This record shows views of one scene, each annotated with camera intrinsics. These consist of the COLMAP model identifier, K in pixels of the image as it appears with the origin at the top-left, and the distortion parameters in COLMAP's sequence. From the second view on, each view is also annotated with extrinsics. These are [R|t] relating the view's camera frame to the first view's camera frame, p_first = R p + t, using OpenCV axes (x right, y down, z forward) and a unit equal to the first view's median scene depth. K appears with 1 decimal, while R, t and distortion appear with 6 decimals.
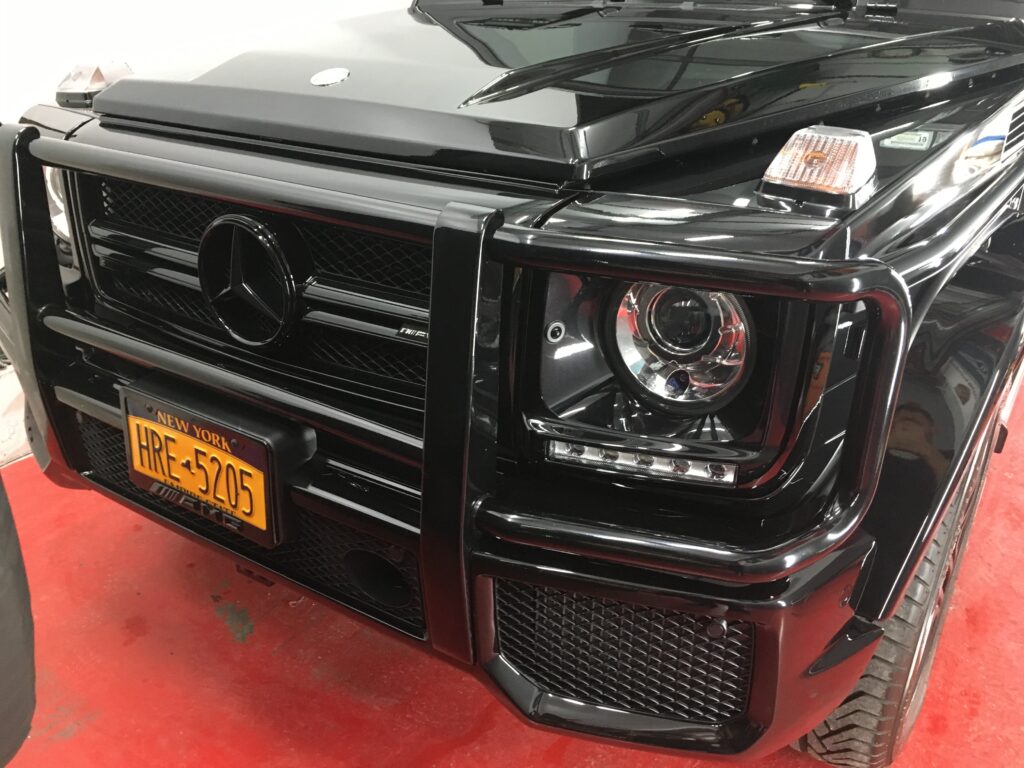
lens RADIAL K [[883.8, 0, 512.2], [0, 883.8, 390.2], [0, 0, 1]] dist [0.063364, -0.047893]
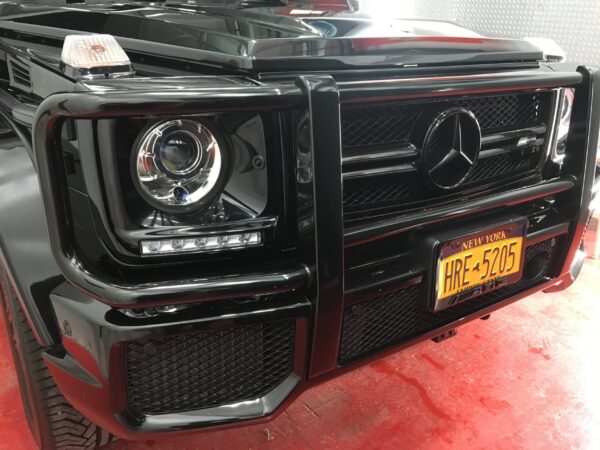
lens RADIAL K [[517.9, 0, 299.8], [0, 517.9, 225.9], [0, 0, 1]] dist [0.063364, -0.047893]
pose [[0.384971, -0.333215, 0.860677, -1.248638], [0.383119, 0.906103, 0.179437, -0.266716], [-0.839653, 0.260664, 0.476484, 0.794353]]
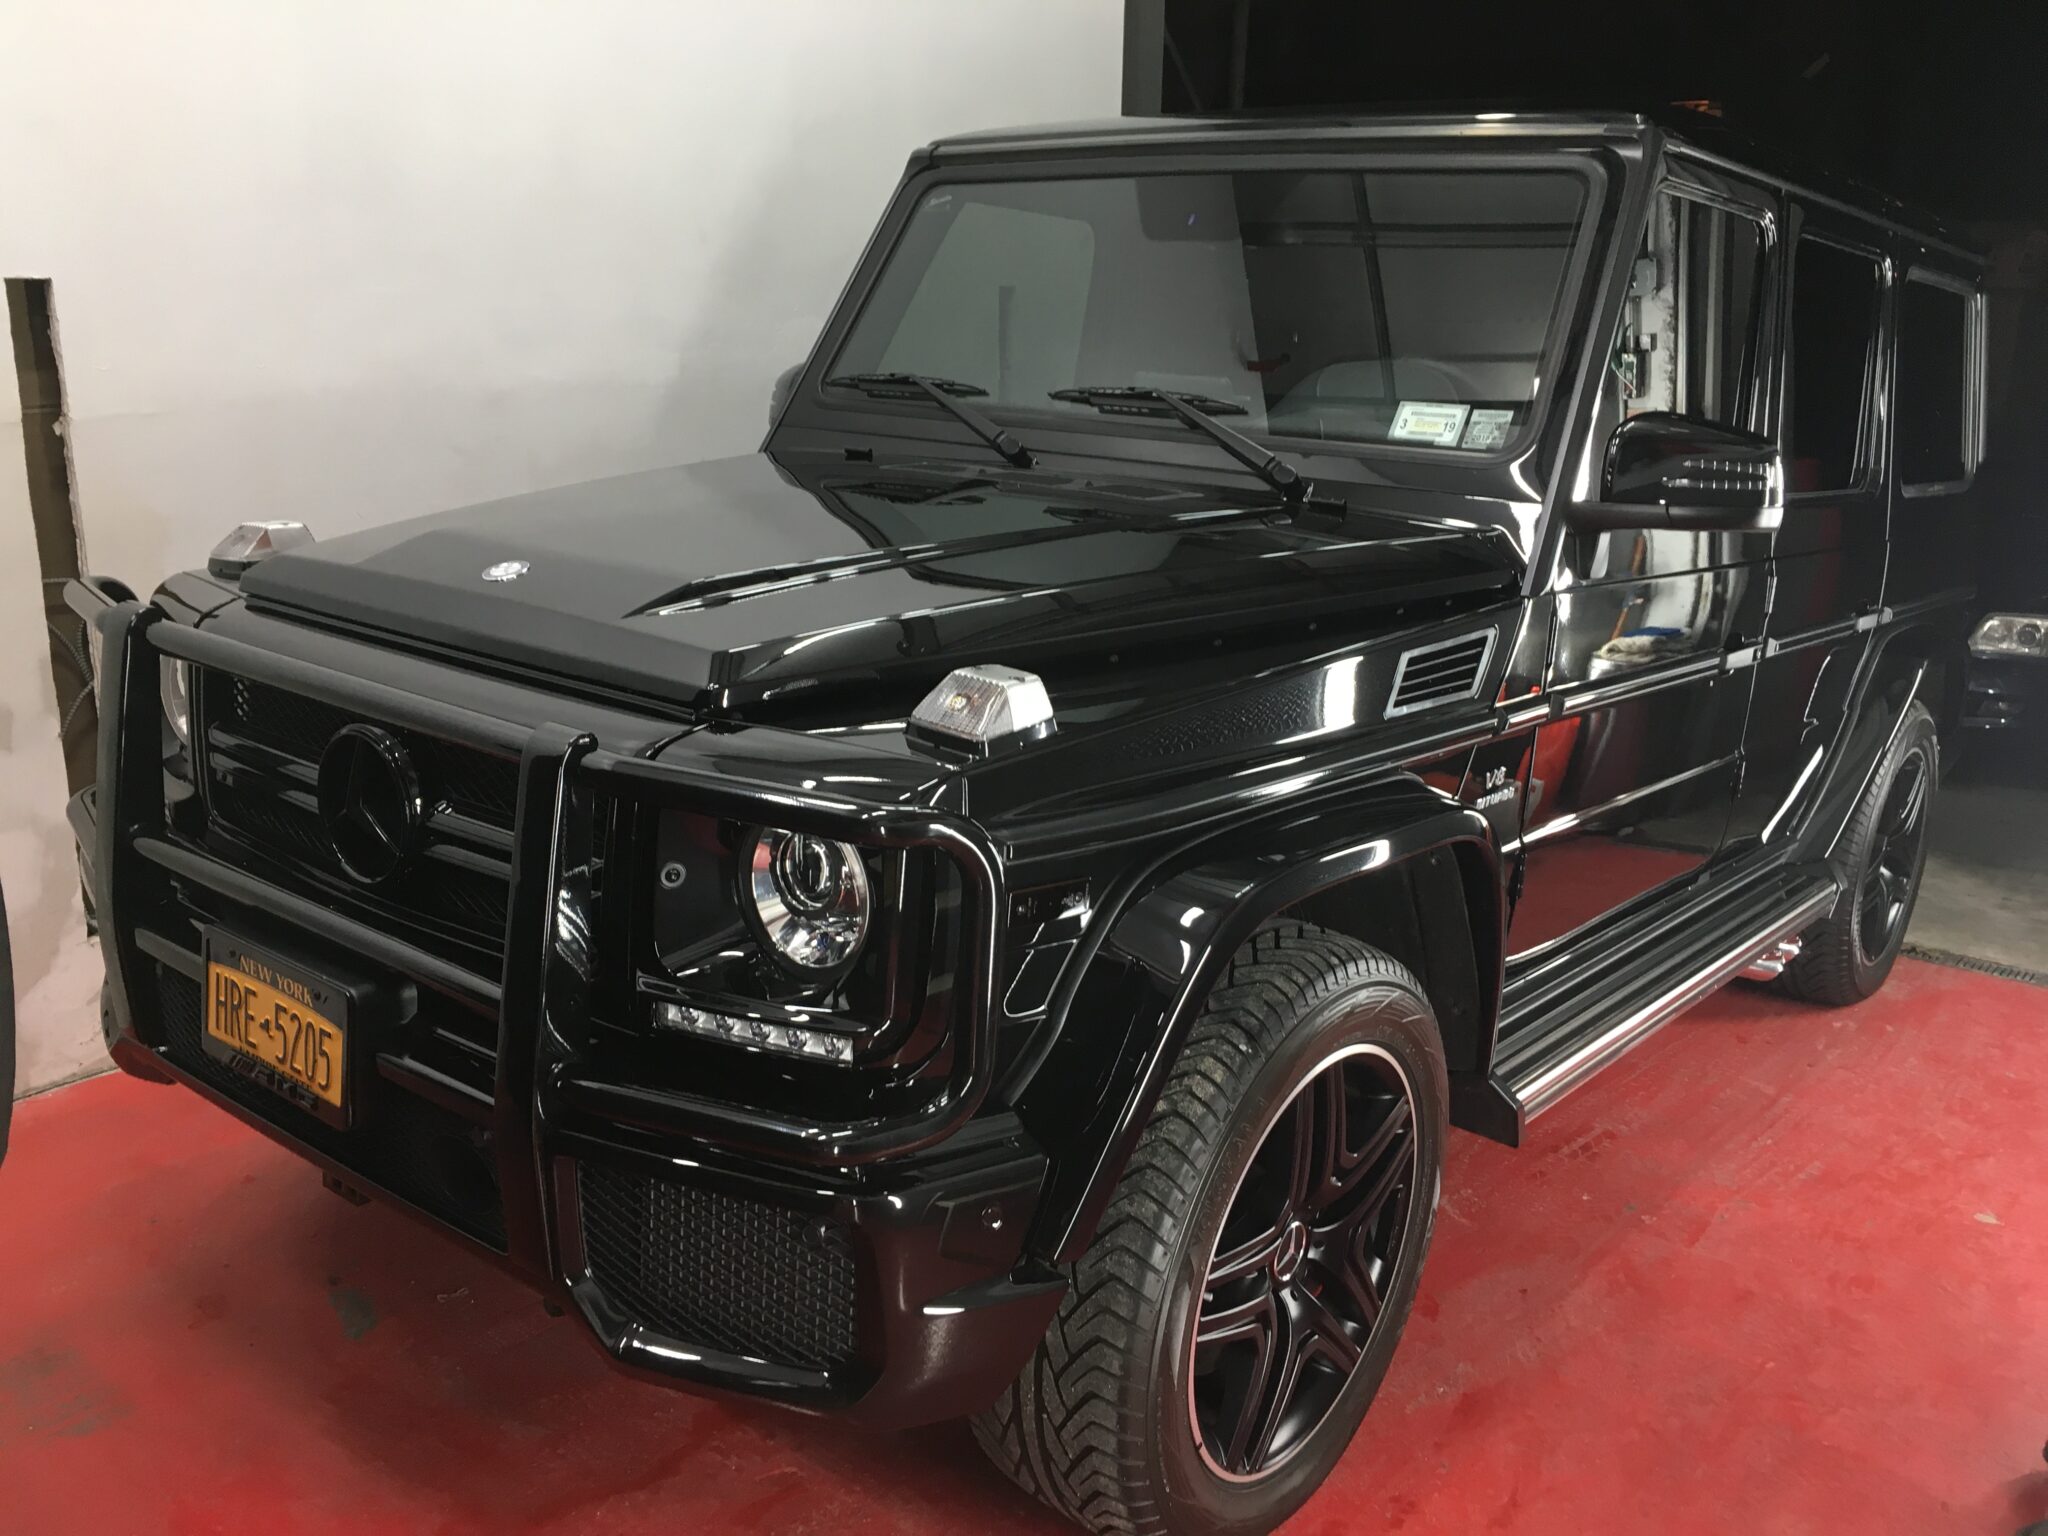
lens RADIAL K [[1767.6, 0, 1012.0], [0, 1767.6, 776.7], [0, 0, 1]] dist [0.063364, -0.047893]
pose [[0.994787, 0.057514, -0.084208, 0.420659], [-0.072189, 0.980428, -0.183166, 0.109222], [0.072025, 0.188290, 0.979469, -0.561486]]
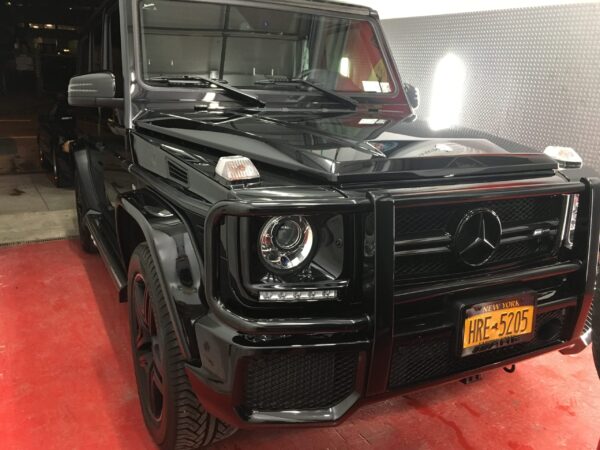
lens RADIAL K [[517.9, 0, 298.8], [0, 517.9, 226.6], [0, 0, 1]] dist [0.063364, -0.047893]
pose [[0.493421, -0.220262, 0.841439, -1.576086], [0.347446, 0.936782, 0.041477, -0.348484], [-0.797381, 0.271889, 0.538757, 0.630515]]
